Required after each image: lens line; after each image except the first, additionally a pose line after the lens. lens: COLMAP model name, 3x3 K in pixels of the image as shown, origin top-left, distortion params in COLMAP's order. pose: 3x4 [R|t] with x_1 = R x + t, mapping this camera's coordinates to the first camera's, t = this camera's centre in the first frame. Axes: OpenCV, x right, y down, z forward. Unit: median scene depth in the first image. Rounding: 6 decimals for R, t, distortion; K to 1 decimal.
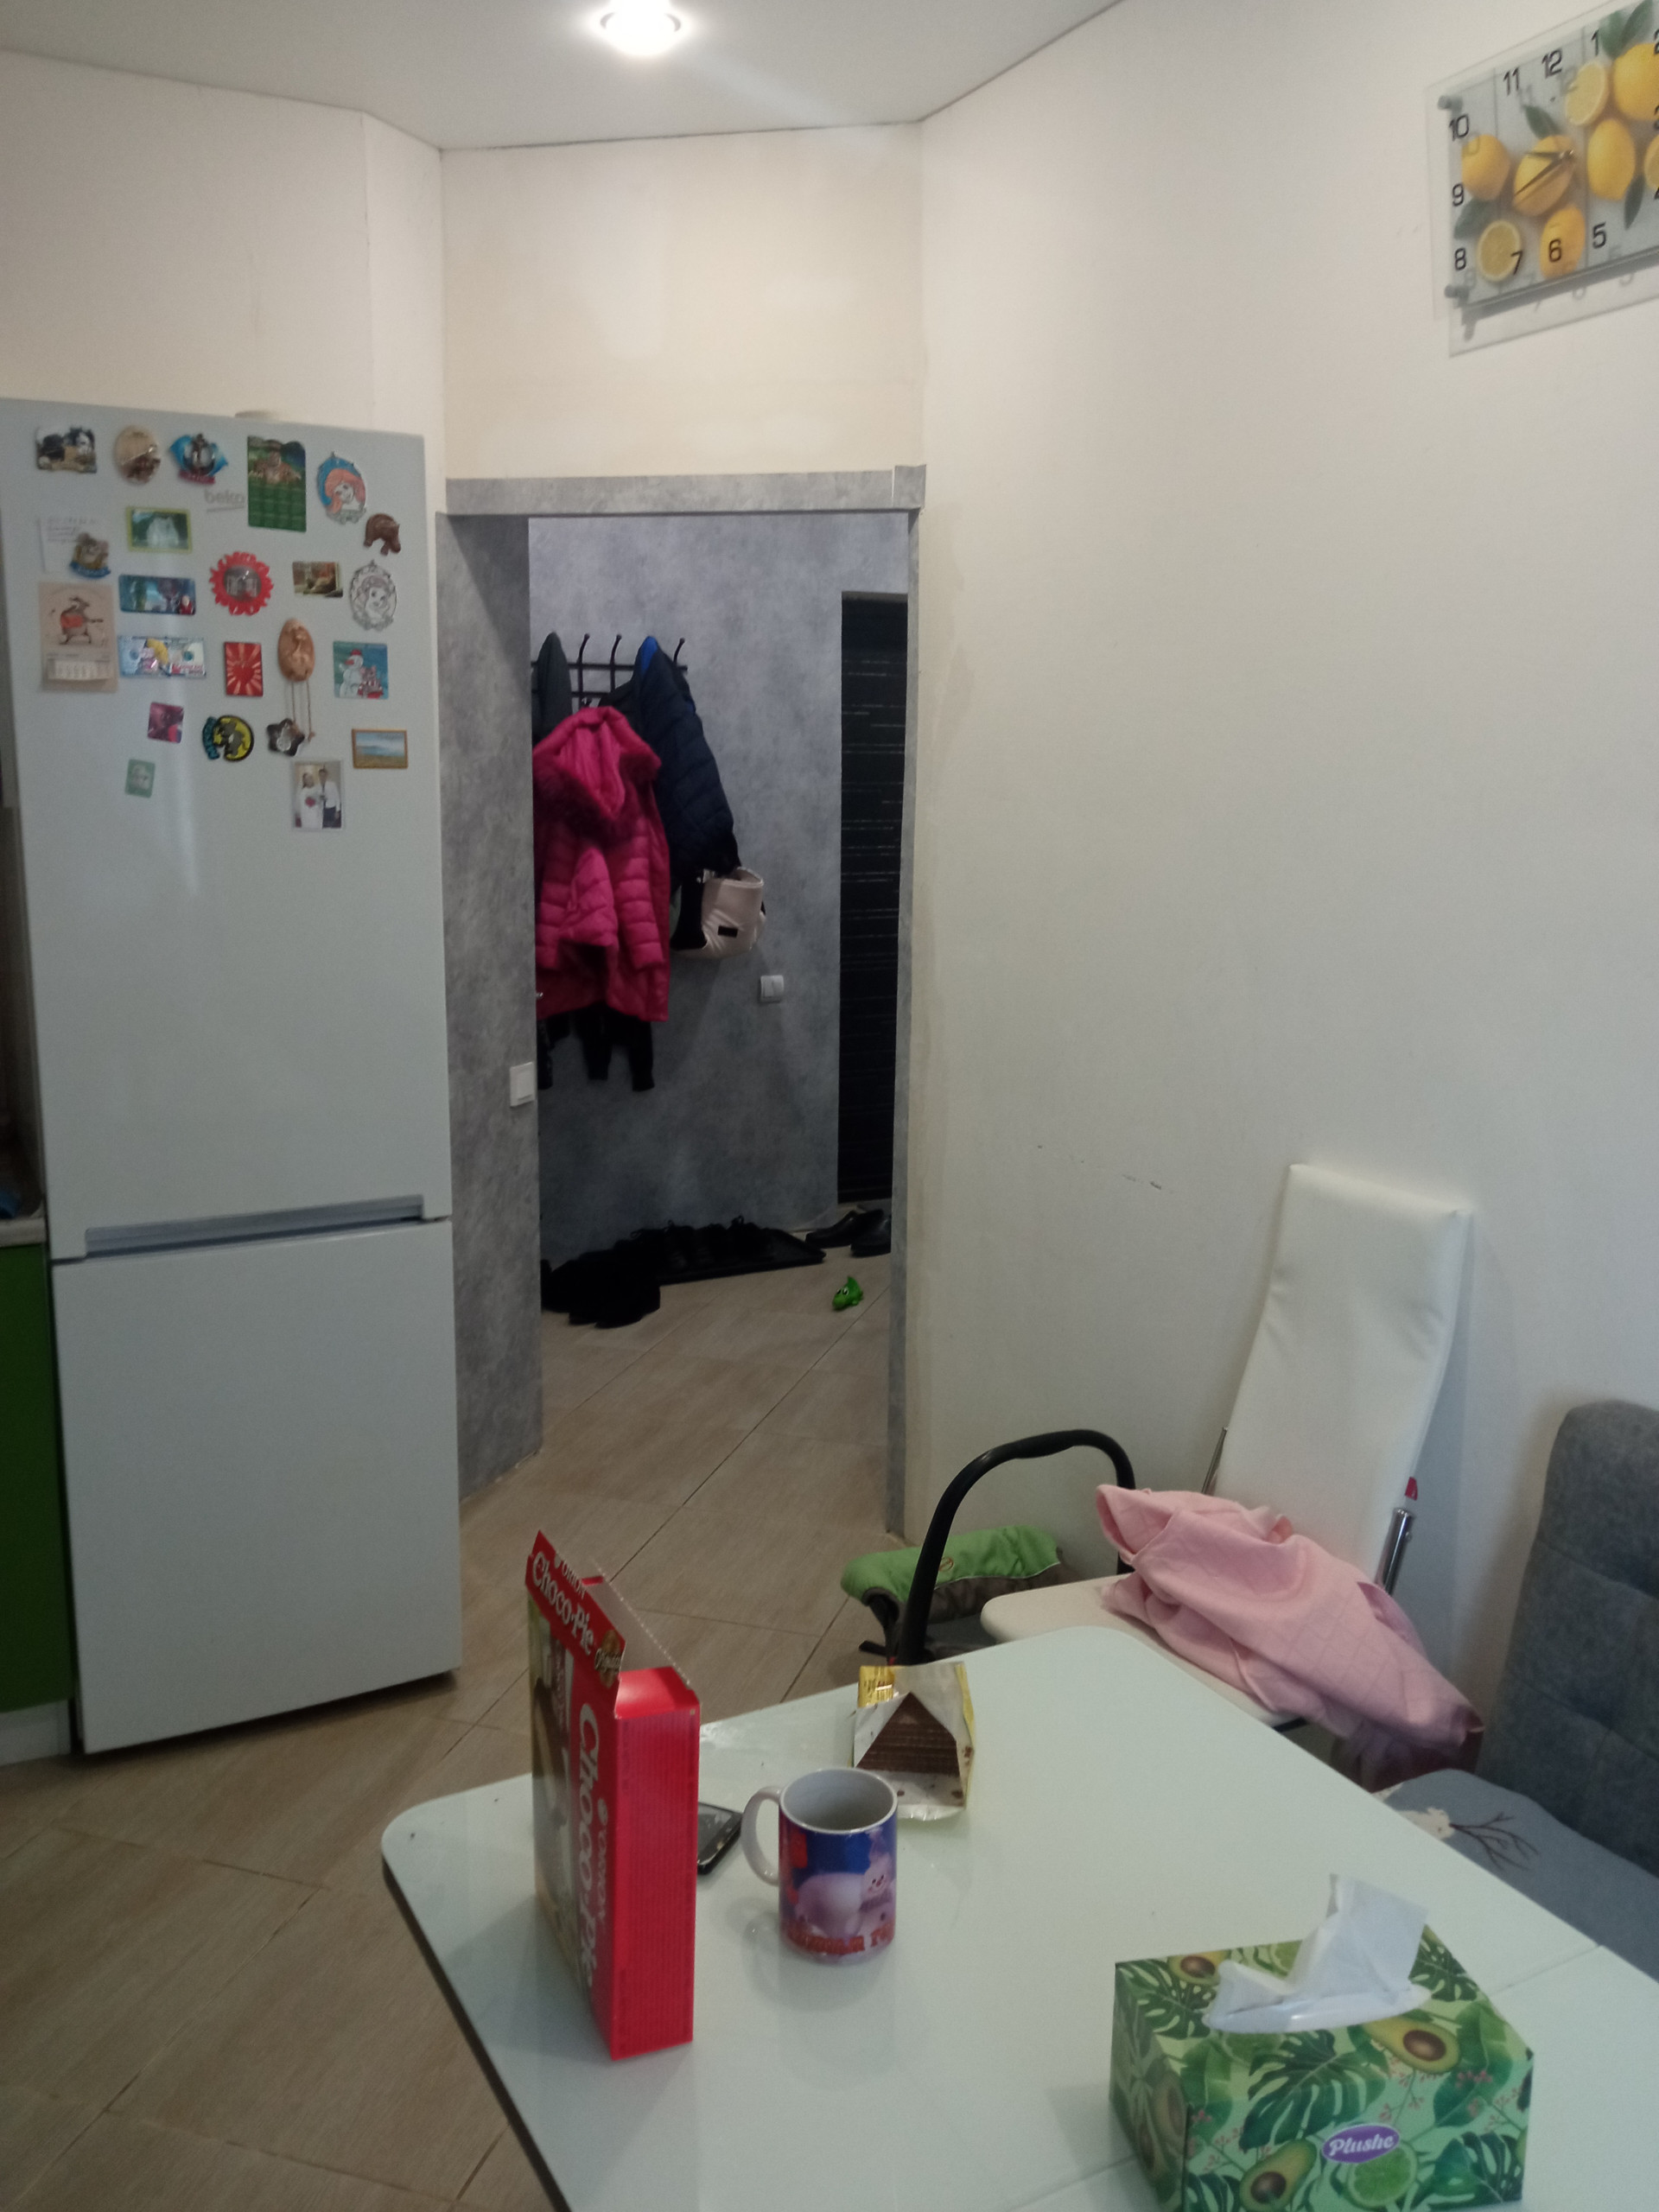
lens RADIAL K [[1831.3, 0, 829.9], [0, 1831.3, 1108.8], [0, 0, 1]] dist [0.014793, -0.015310]
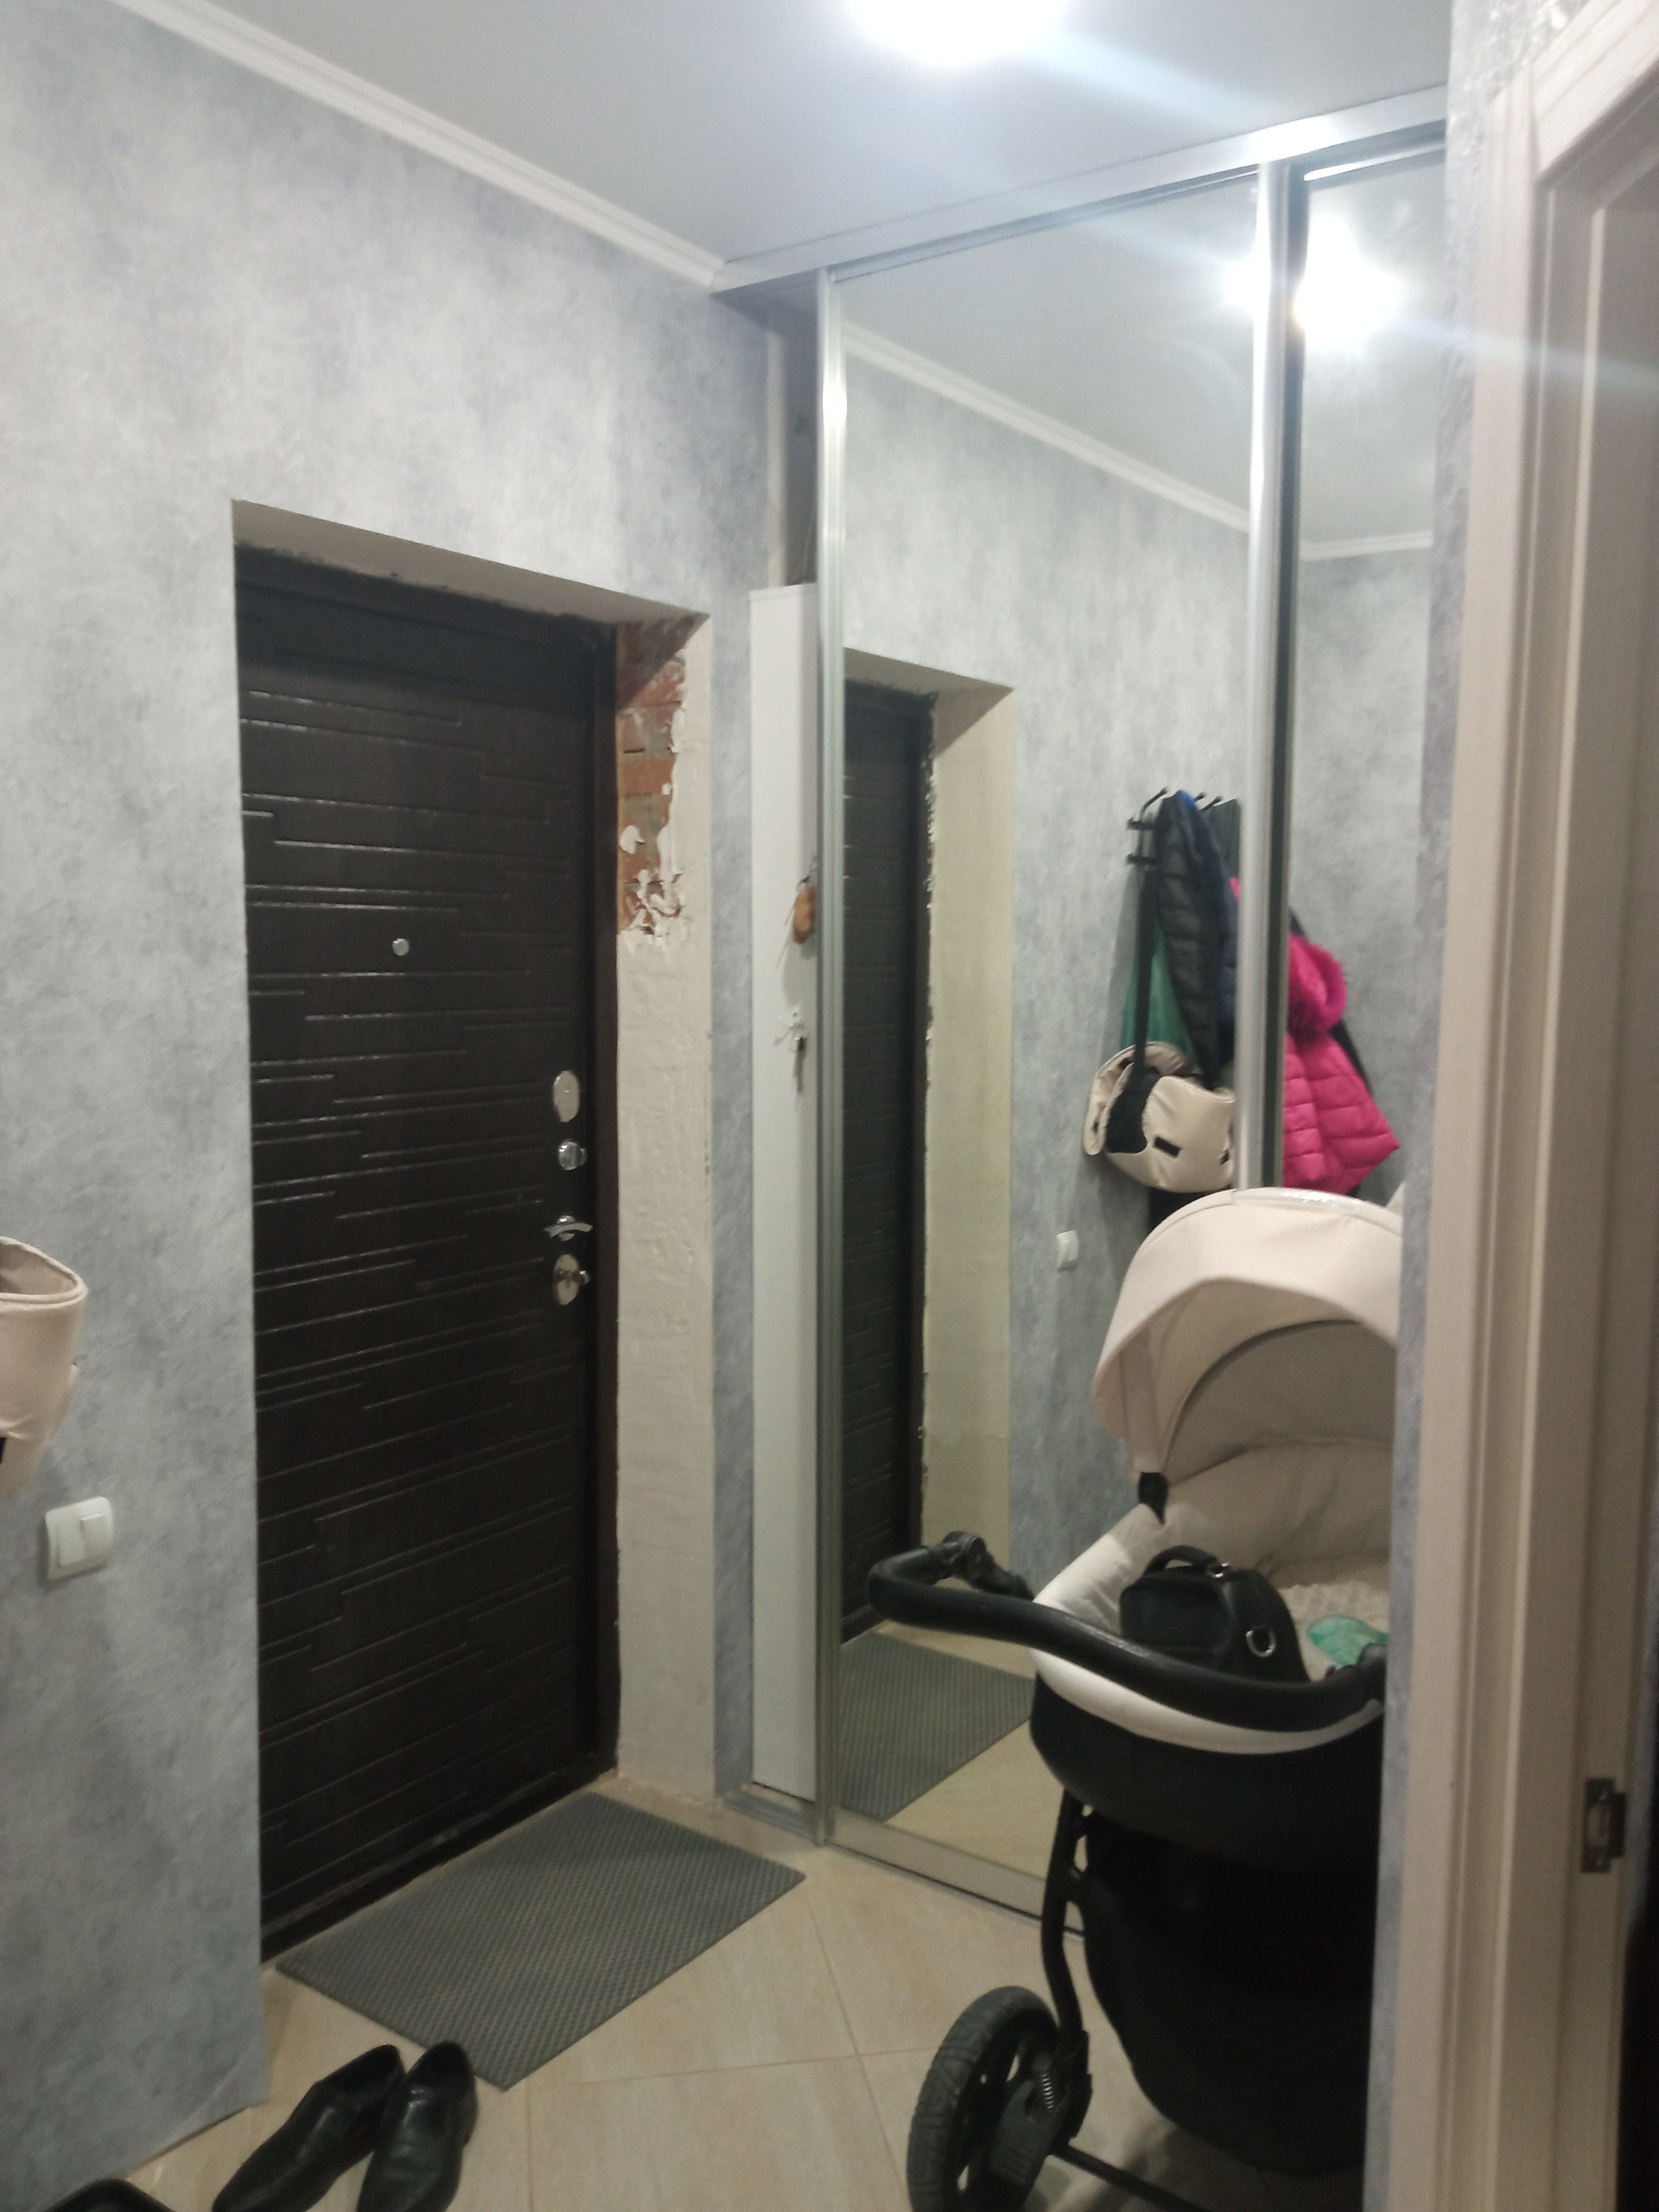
lens RADIAL K [[1831.3, 0, 833.5], [0, 1831.3, 1099.4], [0, 0, 1]] dist [0.014793, -0.015310]
pose [[0.891341, -0.033897, 0.452064, -0.060424], [0.073454, 0.994822, -0.070236, -0.116373], [-0.447343, 0.095811, 0.889216, 0.600222]]
